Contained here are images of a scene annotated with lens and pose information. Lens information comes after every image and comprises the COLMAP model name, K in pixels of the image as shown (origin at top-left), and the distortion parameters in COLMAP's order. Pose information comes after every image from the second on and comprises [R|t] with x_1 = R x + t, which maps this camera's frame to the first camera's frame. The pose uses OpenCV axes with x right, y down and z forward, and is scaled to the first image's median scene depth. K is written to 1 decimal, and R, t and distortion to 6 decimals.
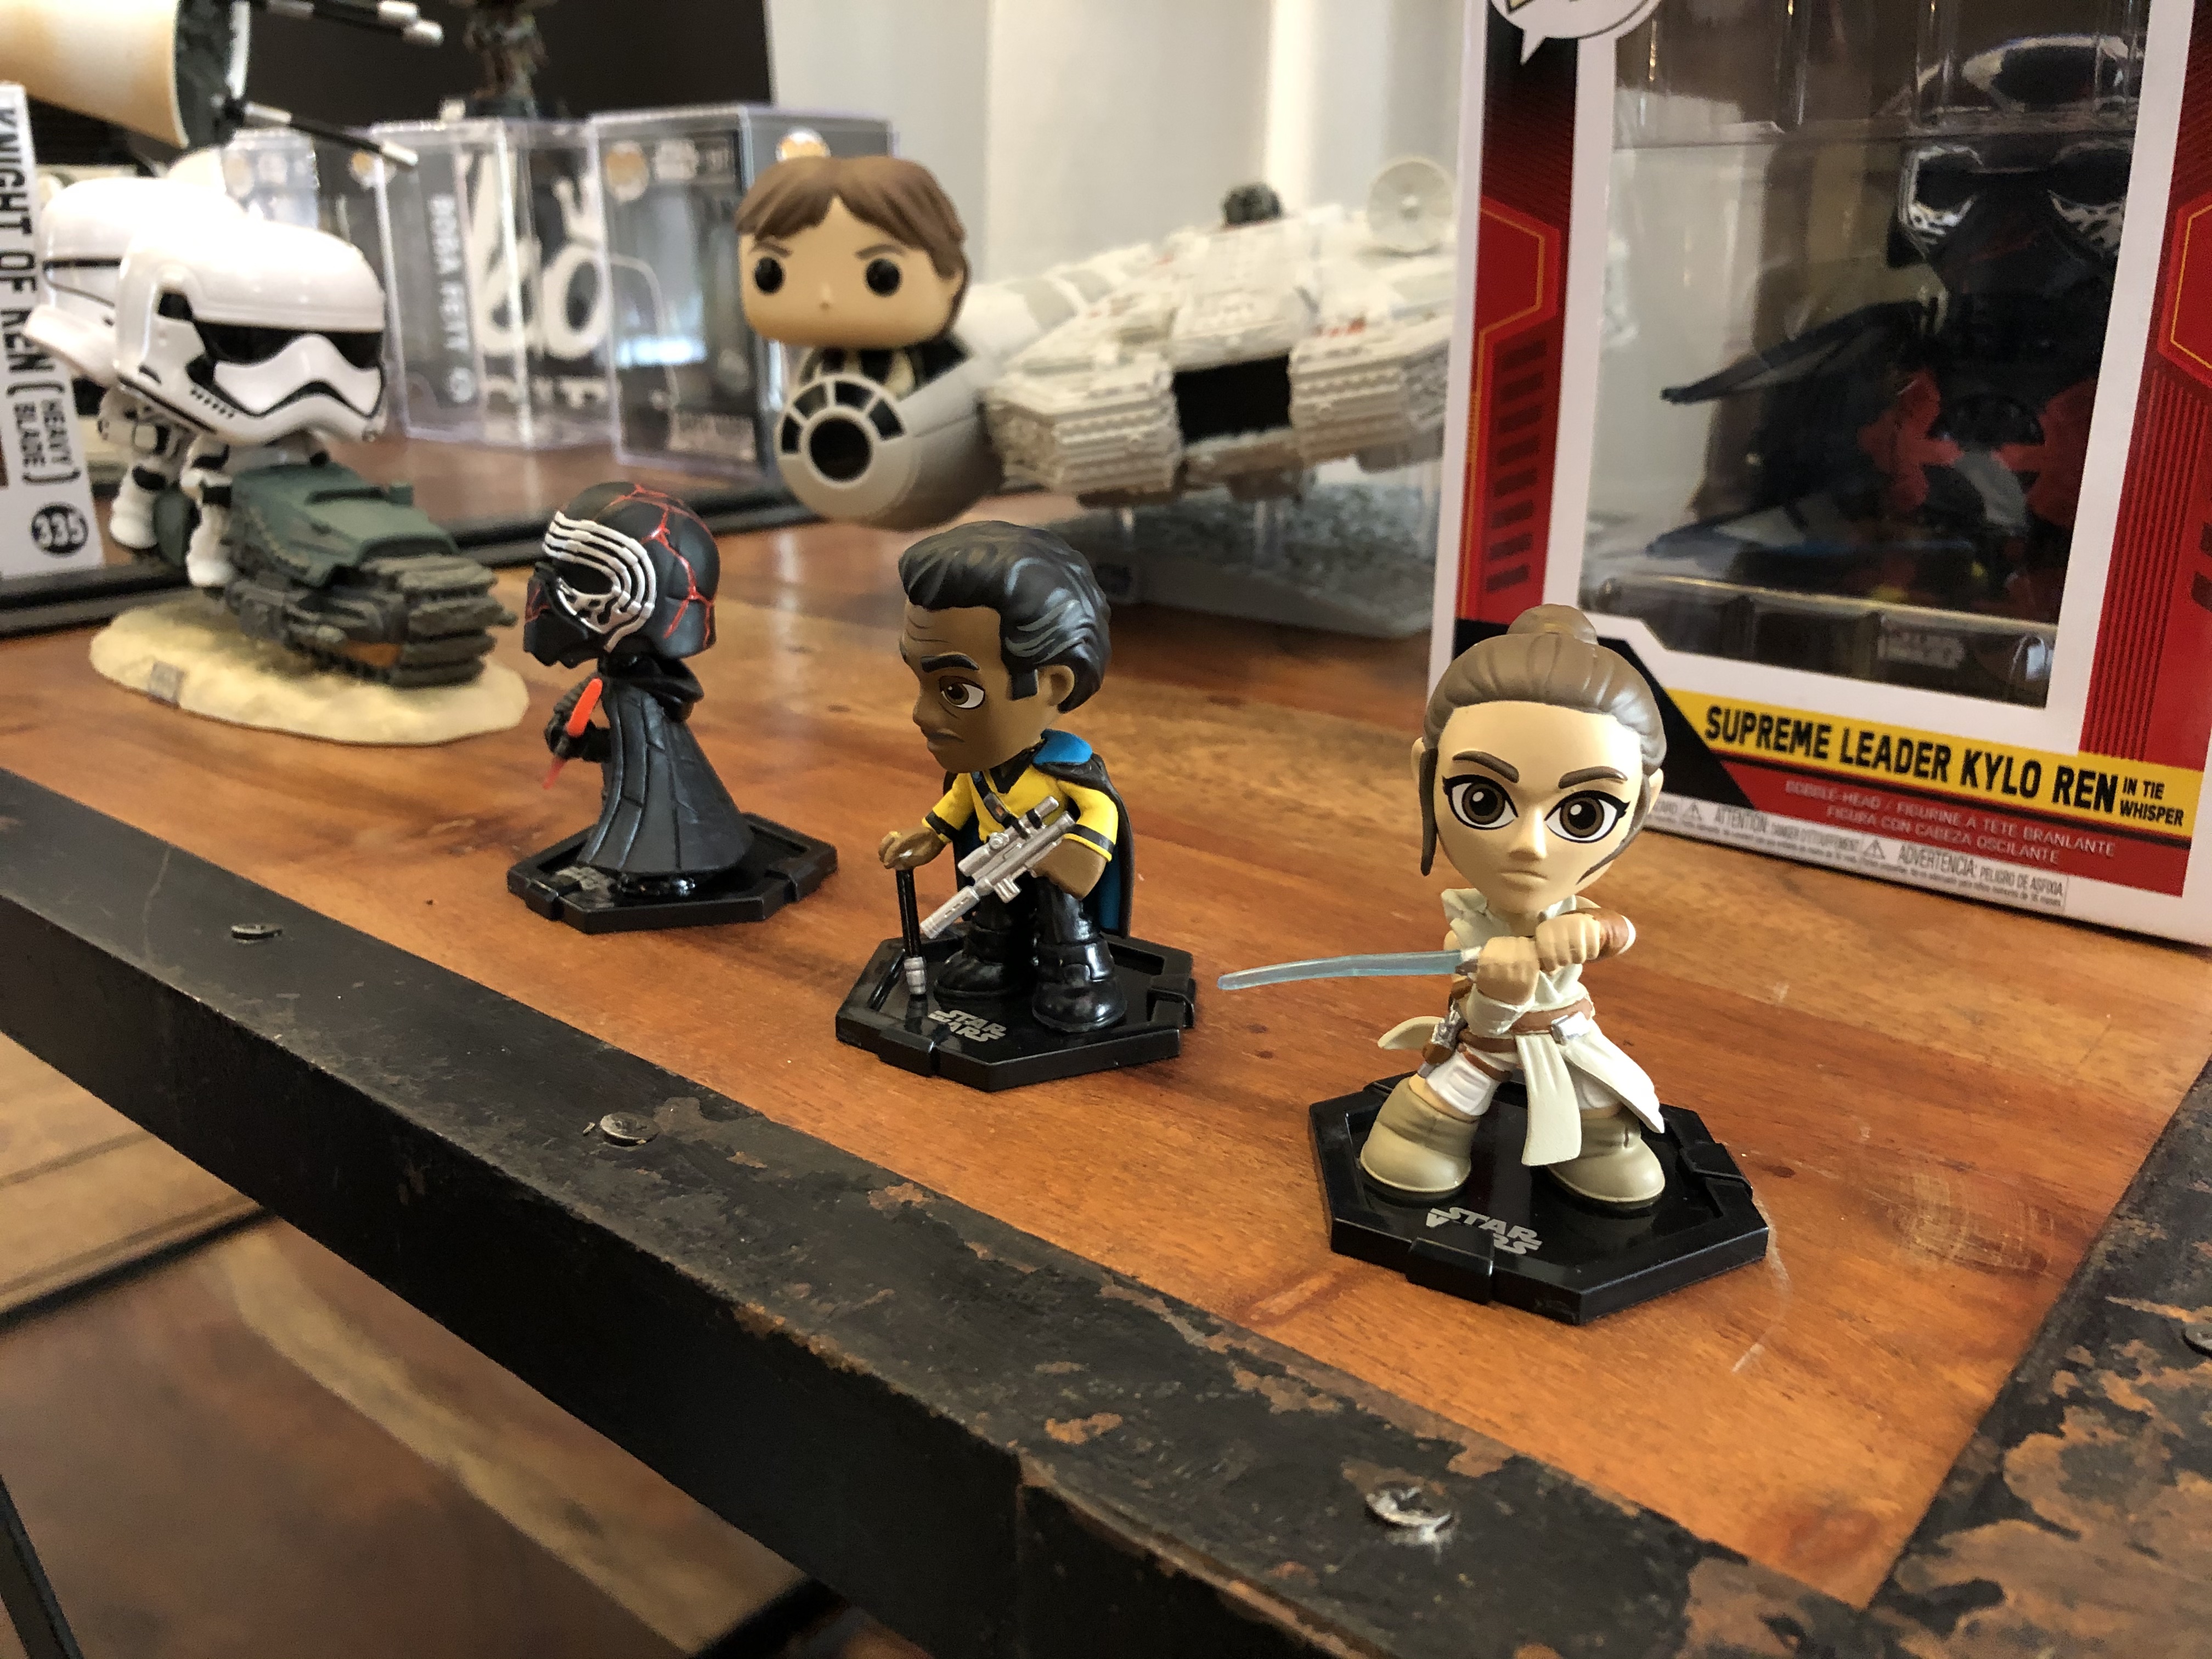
lens RADIAL K [[1912.9, 0, 1106.6], [0, 1912.9, 832.5], [0, 0, 1]] dist [0.002721, -0.005332]
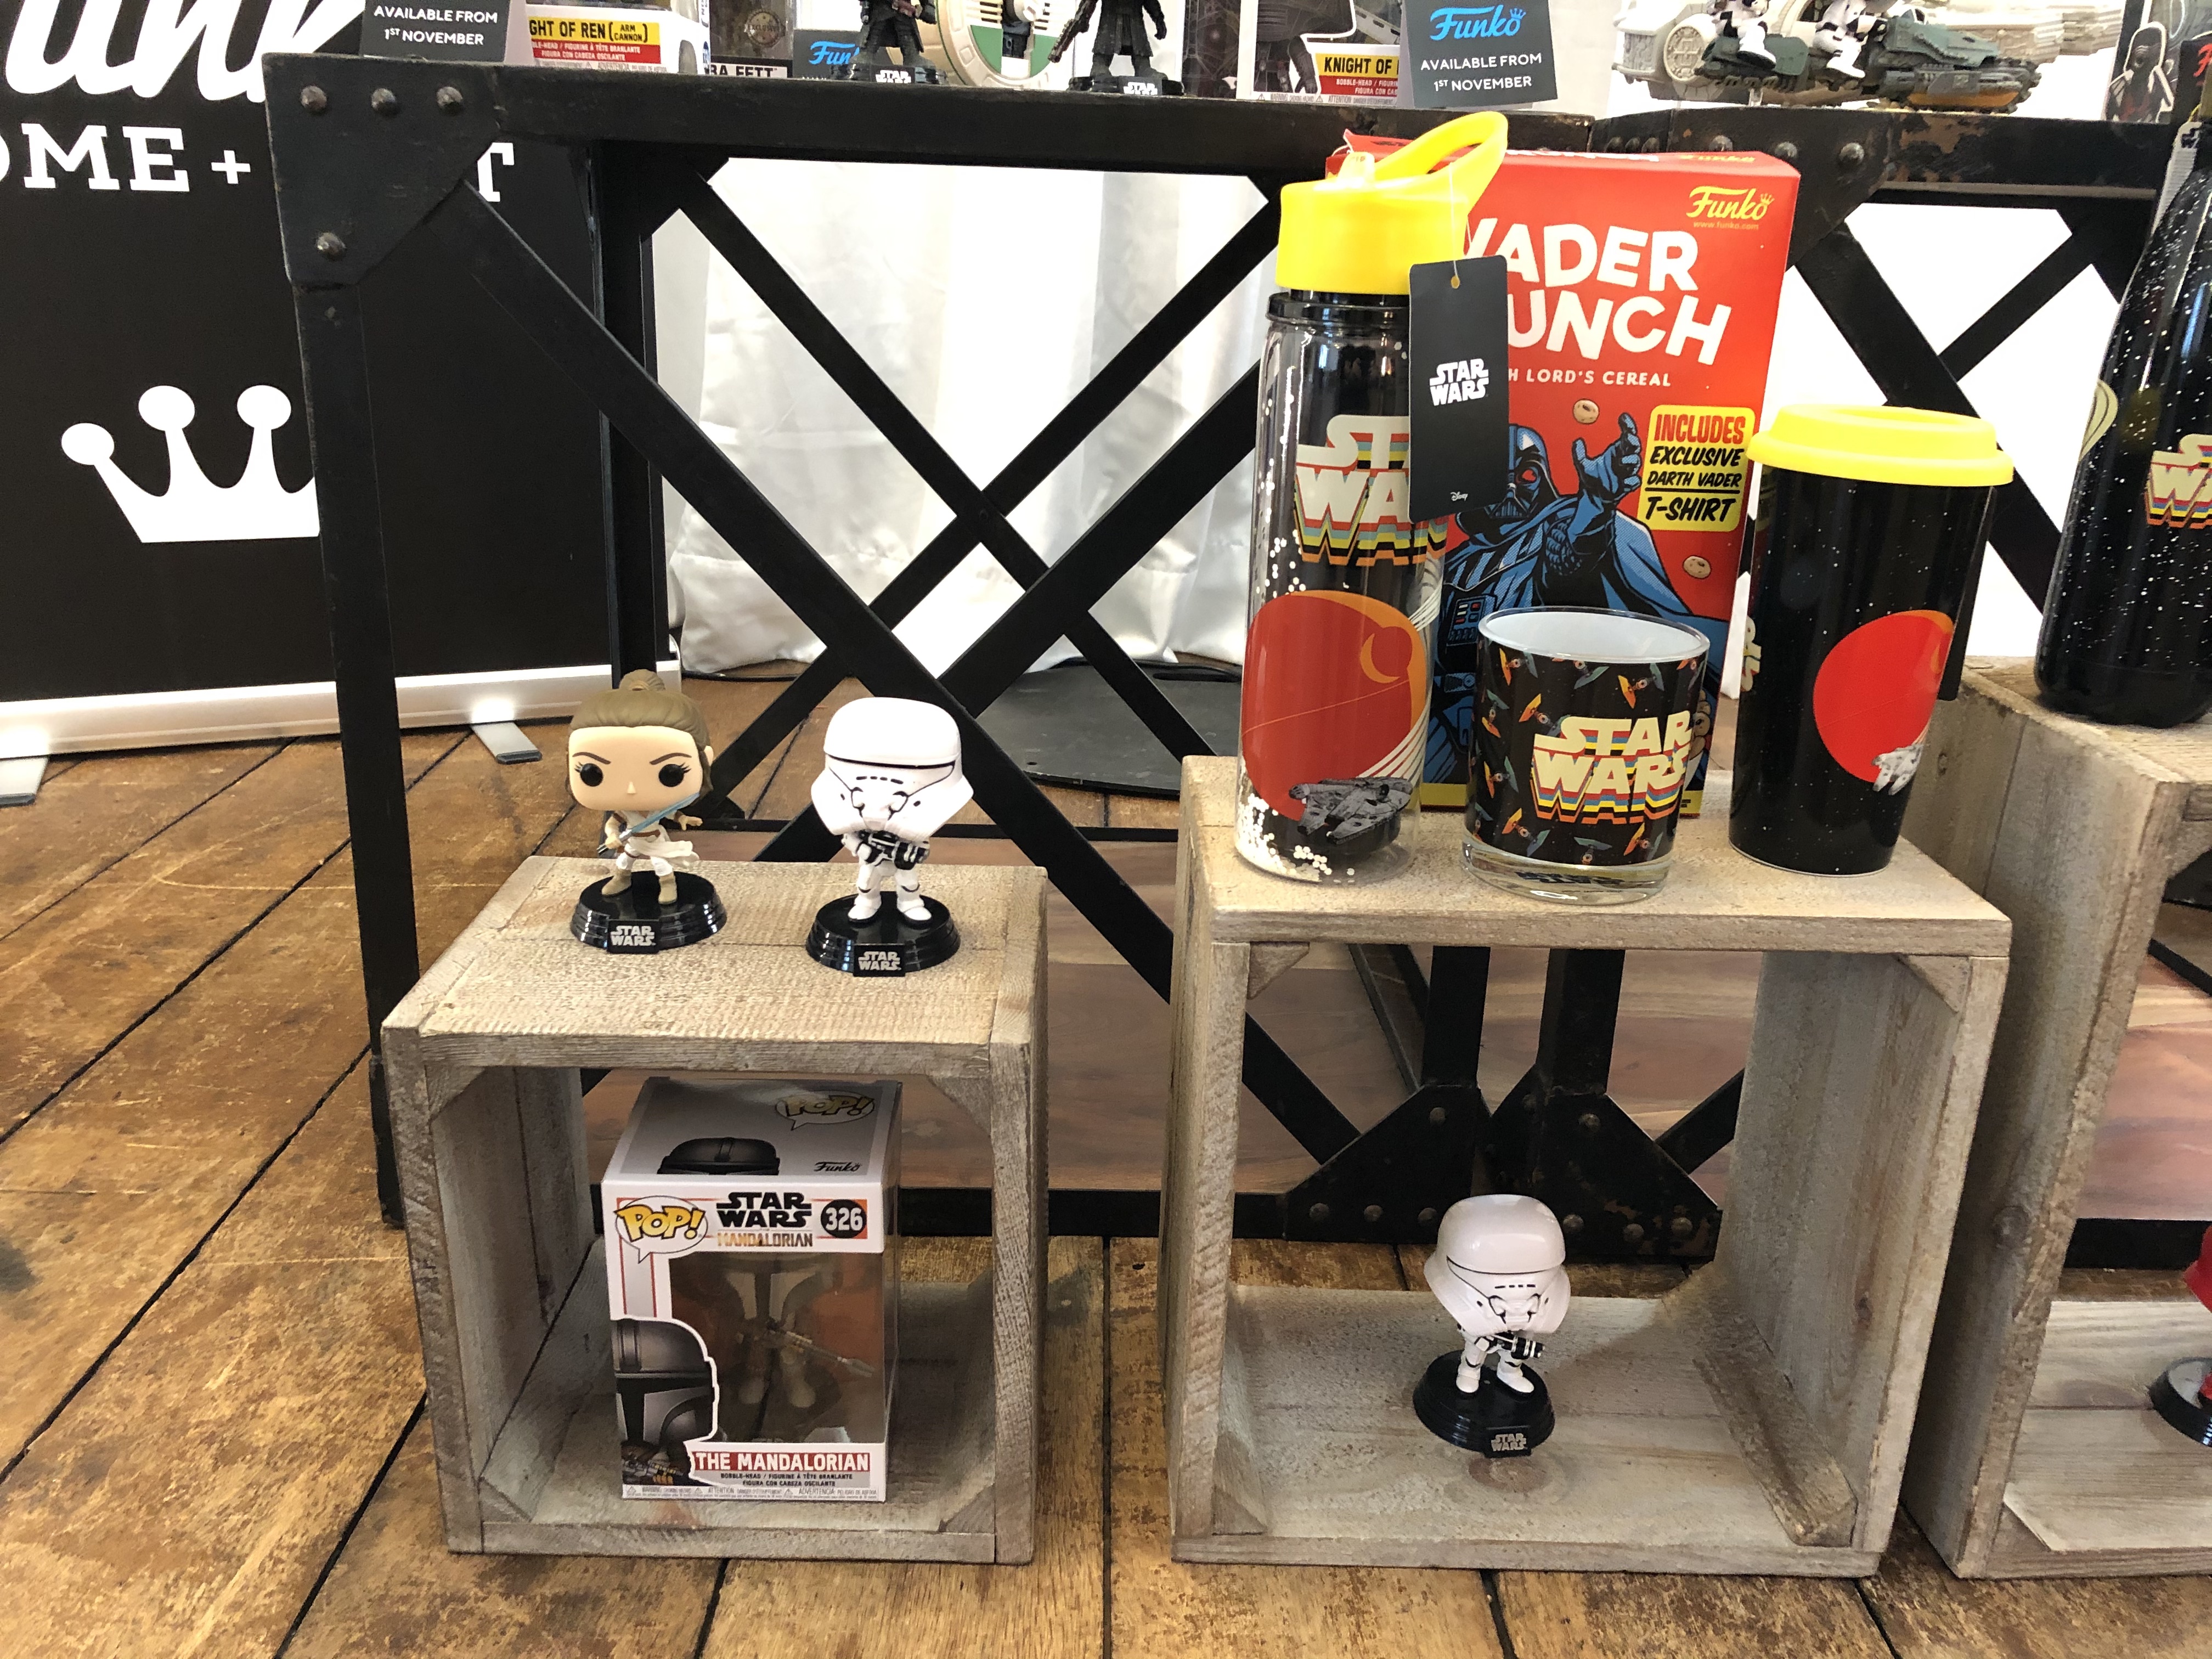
lens RADIAL K [[1822.8, 0, 1115.4], [0, 1822.8, 826.8], [0, 0, 1]] dist [0.015882, -0.013067]
pose [[0.747895, -0.195086, 0.634504, -2.591606], [0.170411, 0.980233, 0.100520, 0.336441], [-0.641571, 0.032947, 0.766356, 0.060363]]
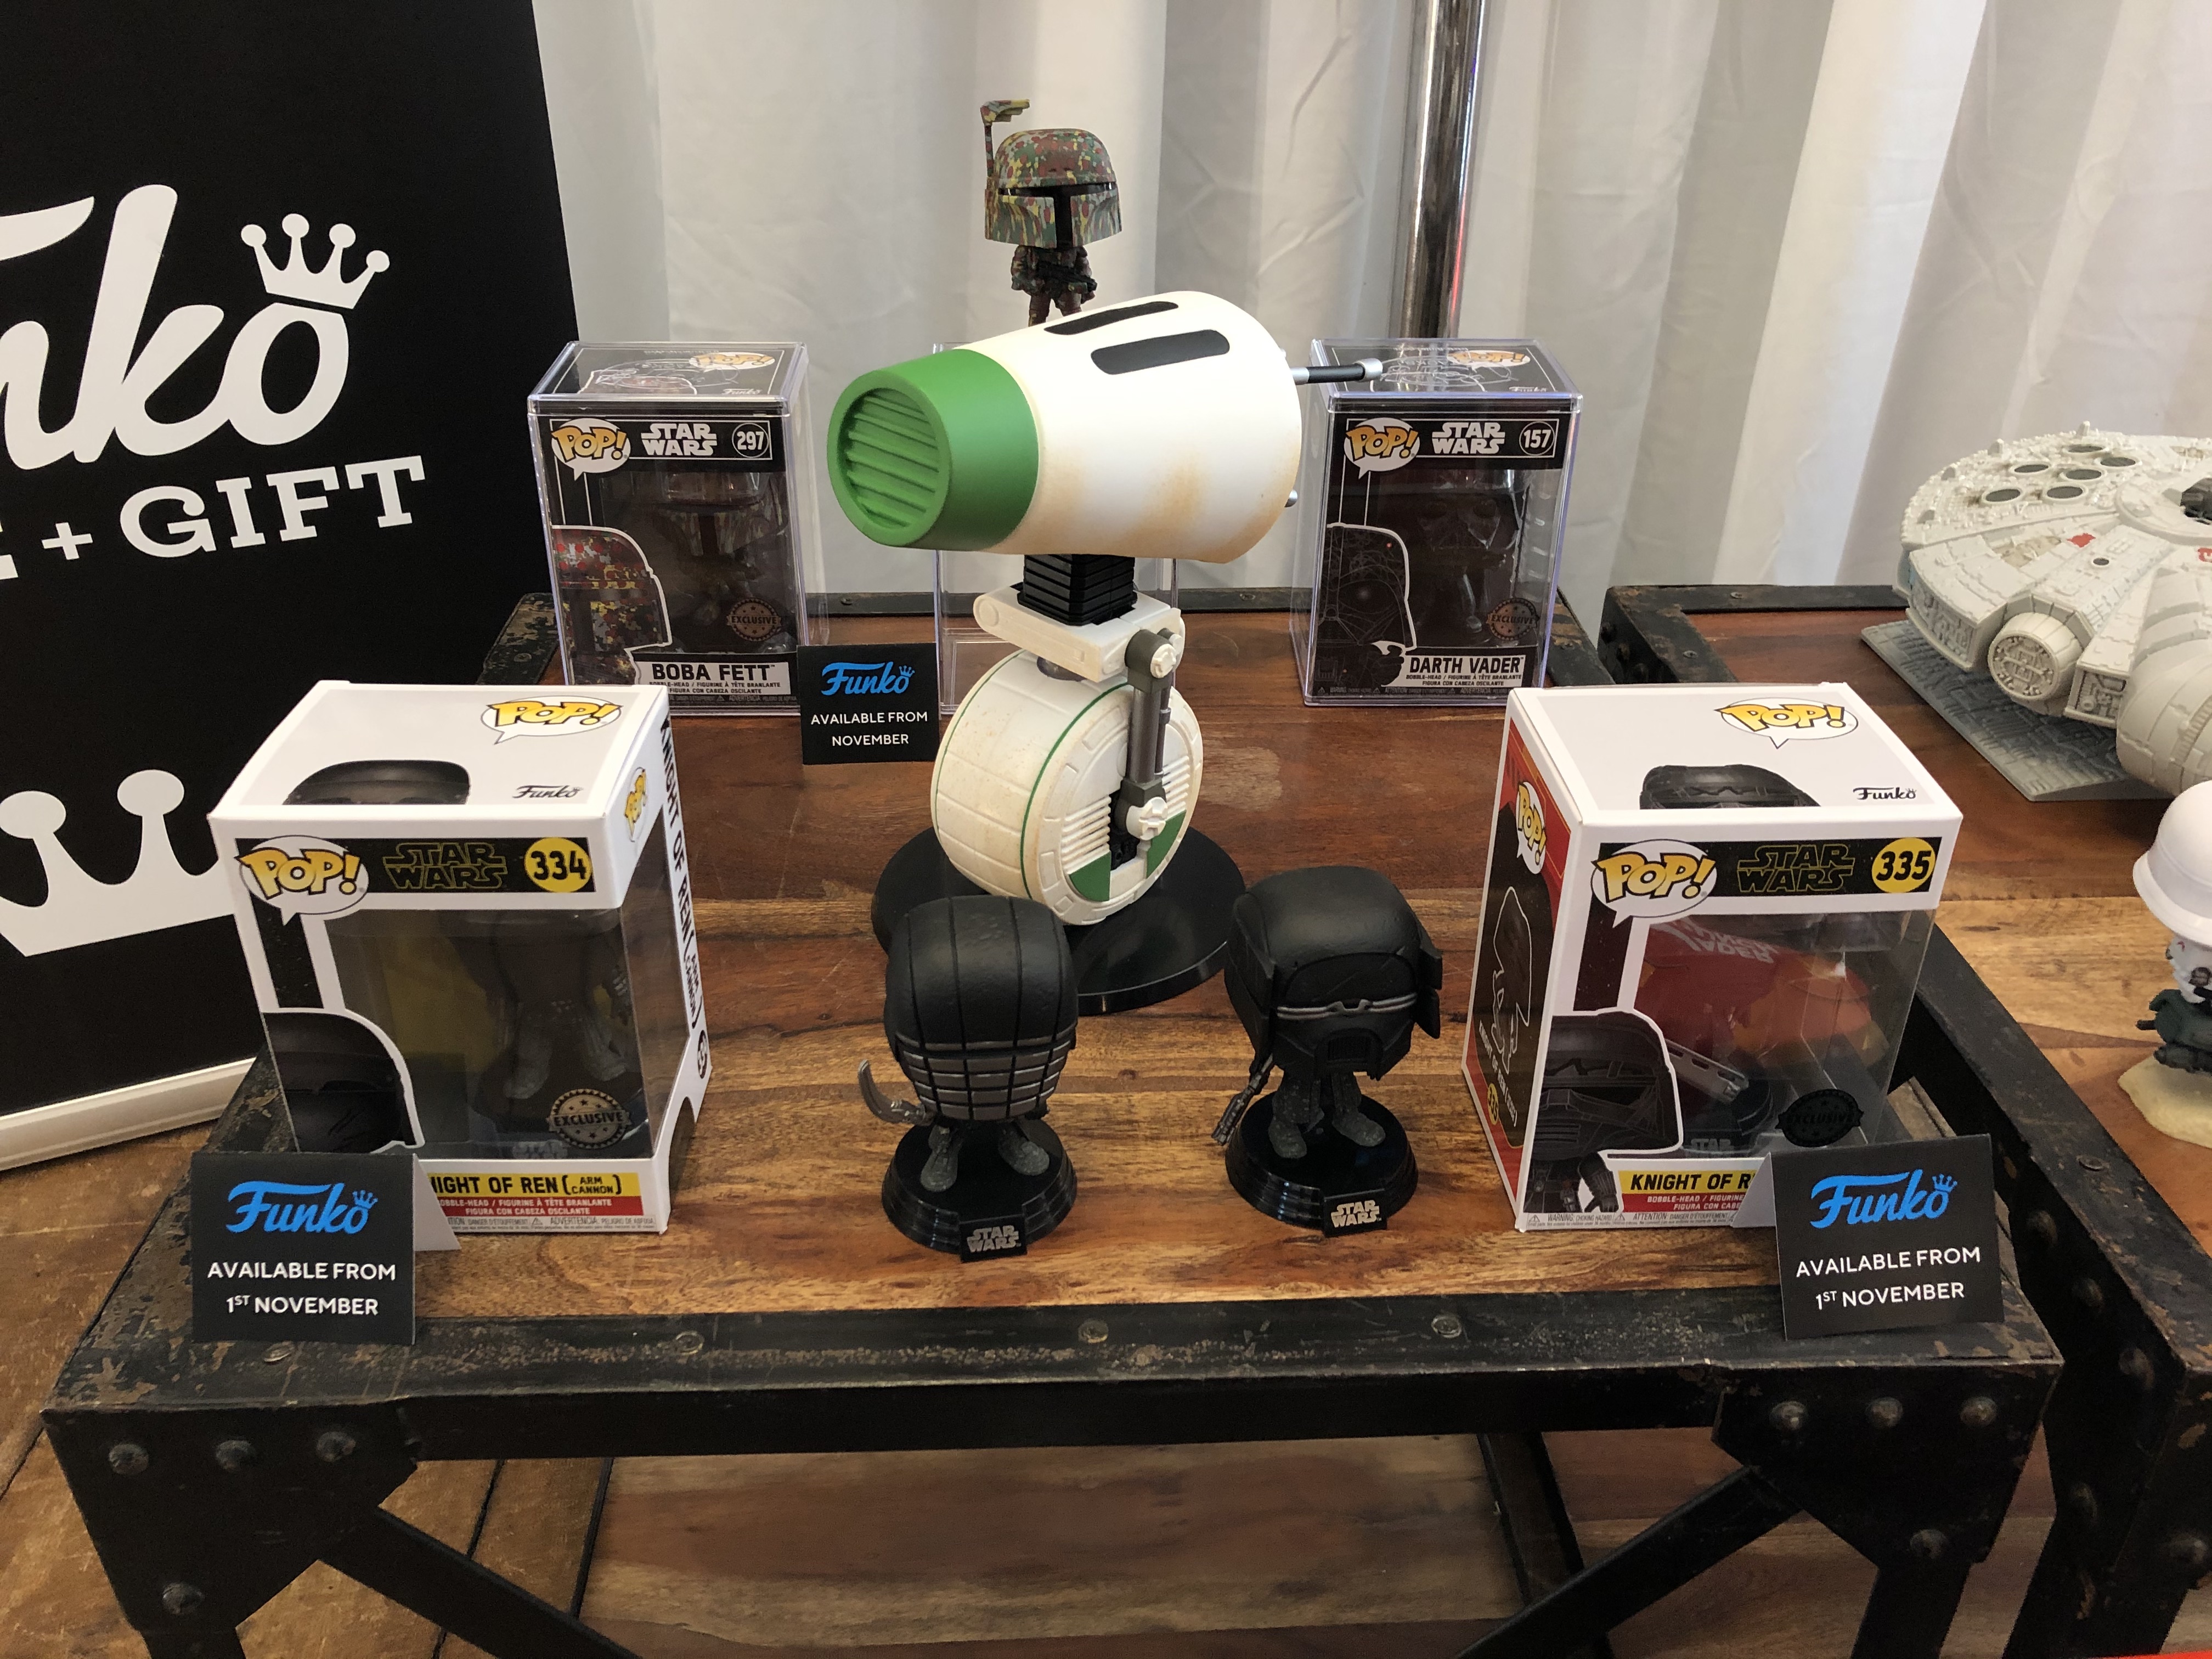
lens RADIAL K [[1805.2, 0, 1103.6], [0, 1805.2, 832.5], [0, 0, 1]] dist [-0.010126, -0.003344]
pose [[0.734034, -0.339244, 0.588309, -1.979589], [0.199995, 0.935858, 0.290122, -0.918745], [-0.648996, -0.095301, 0.754799, 0.681263]]
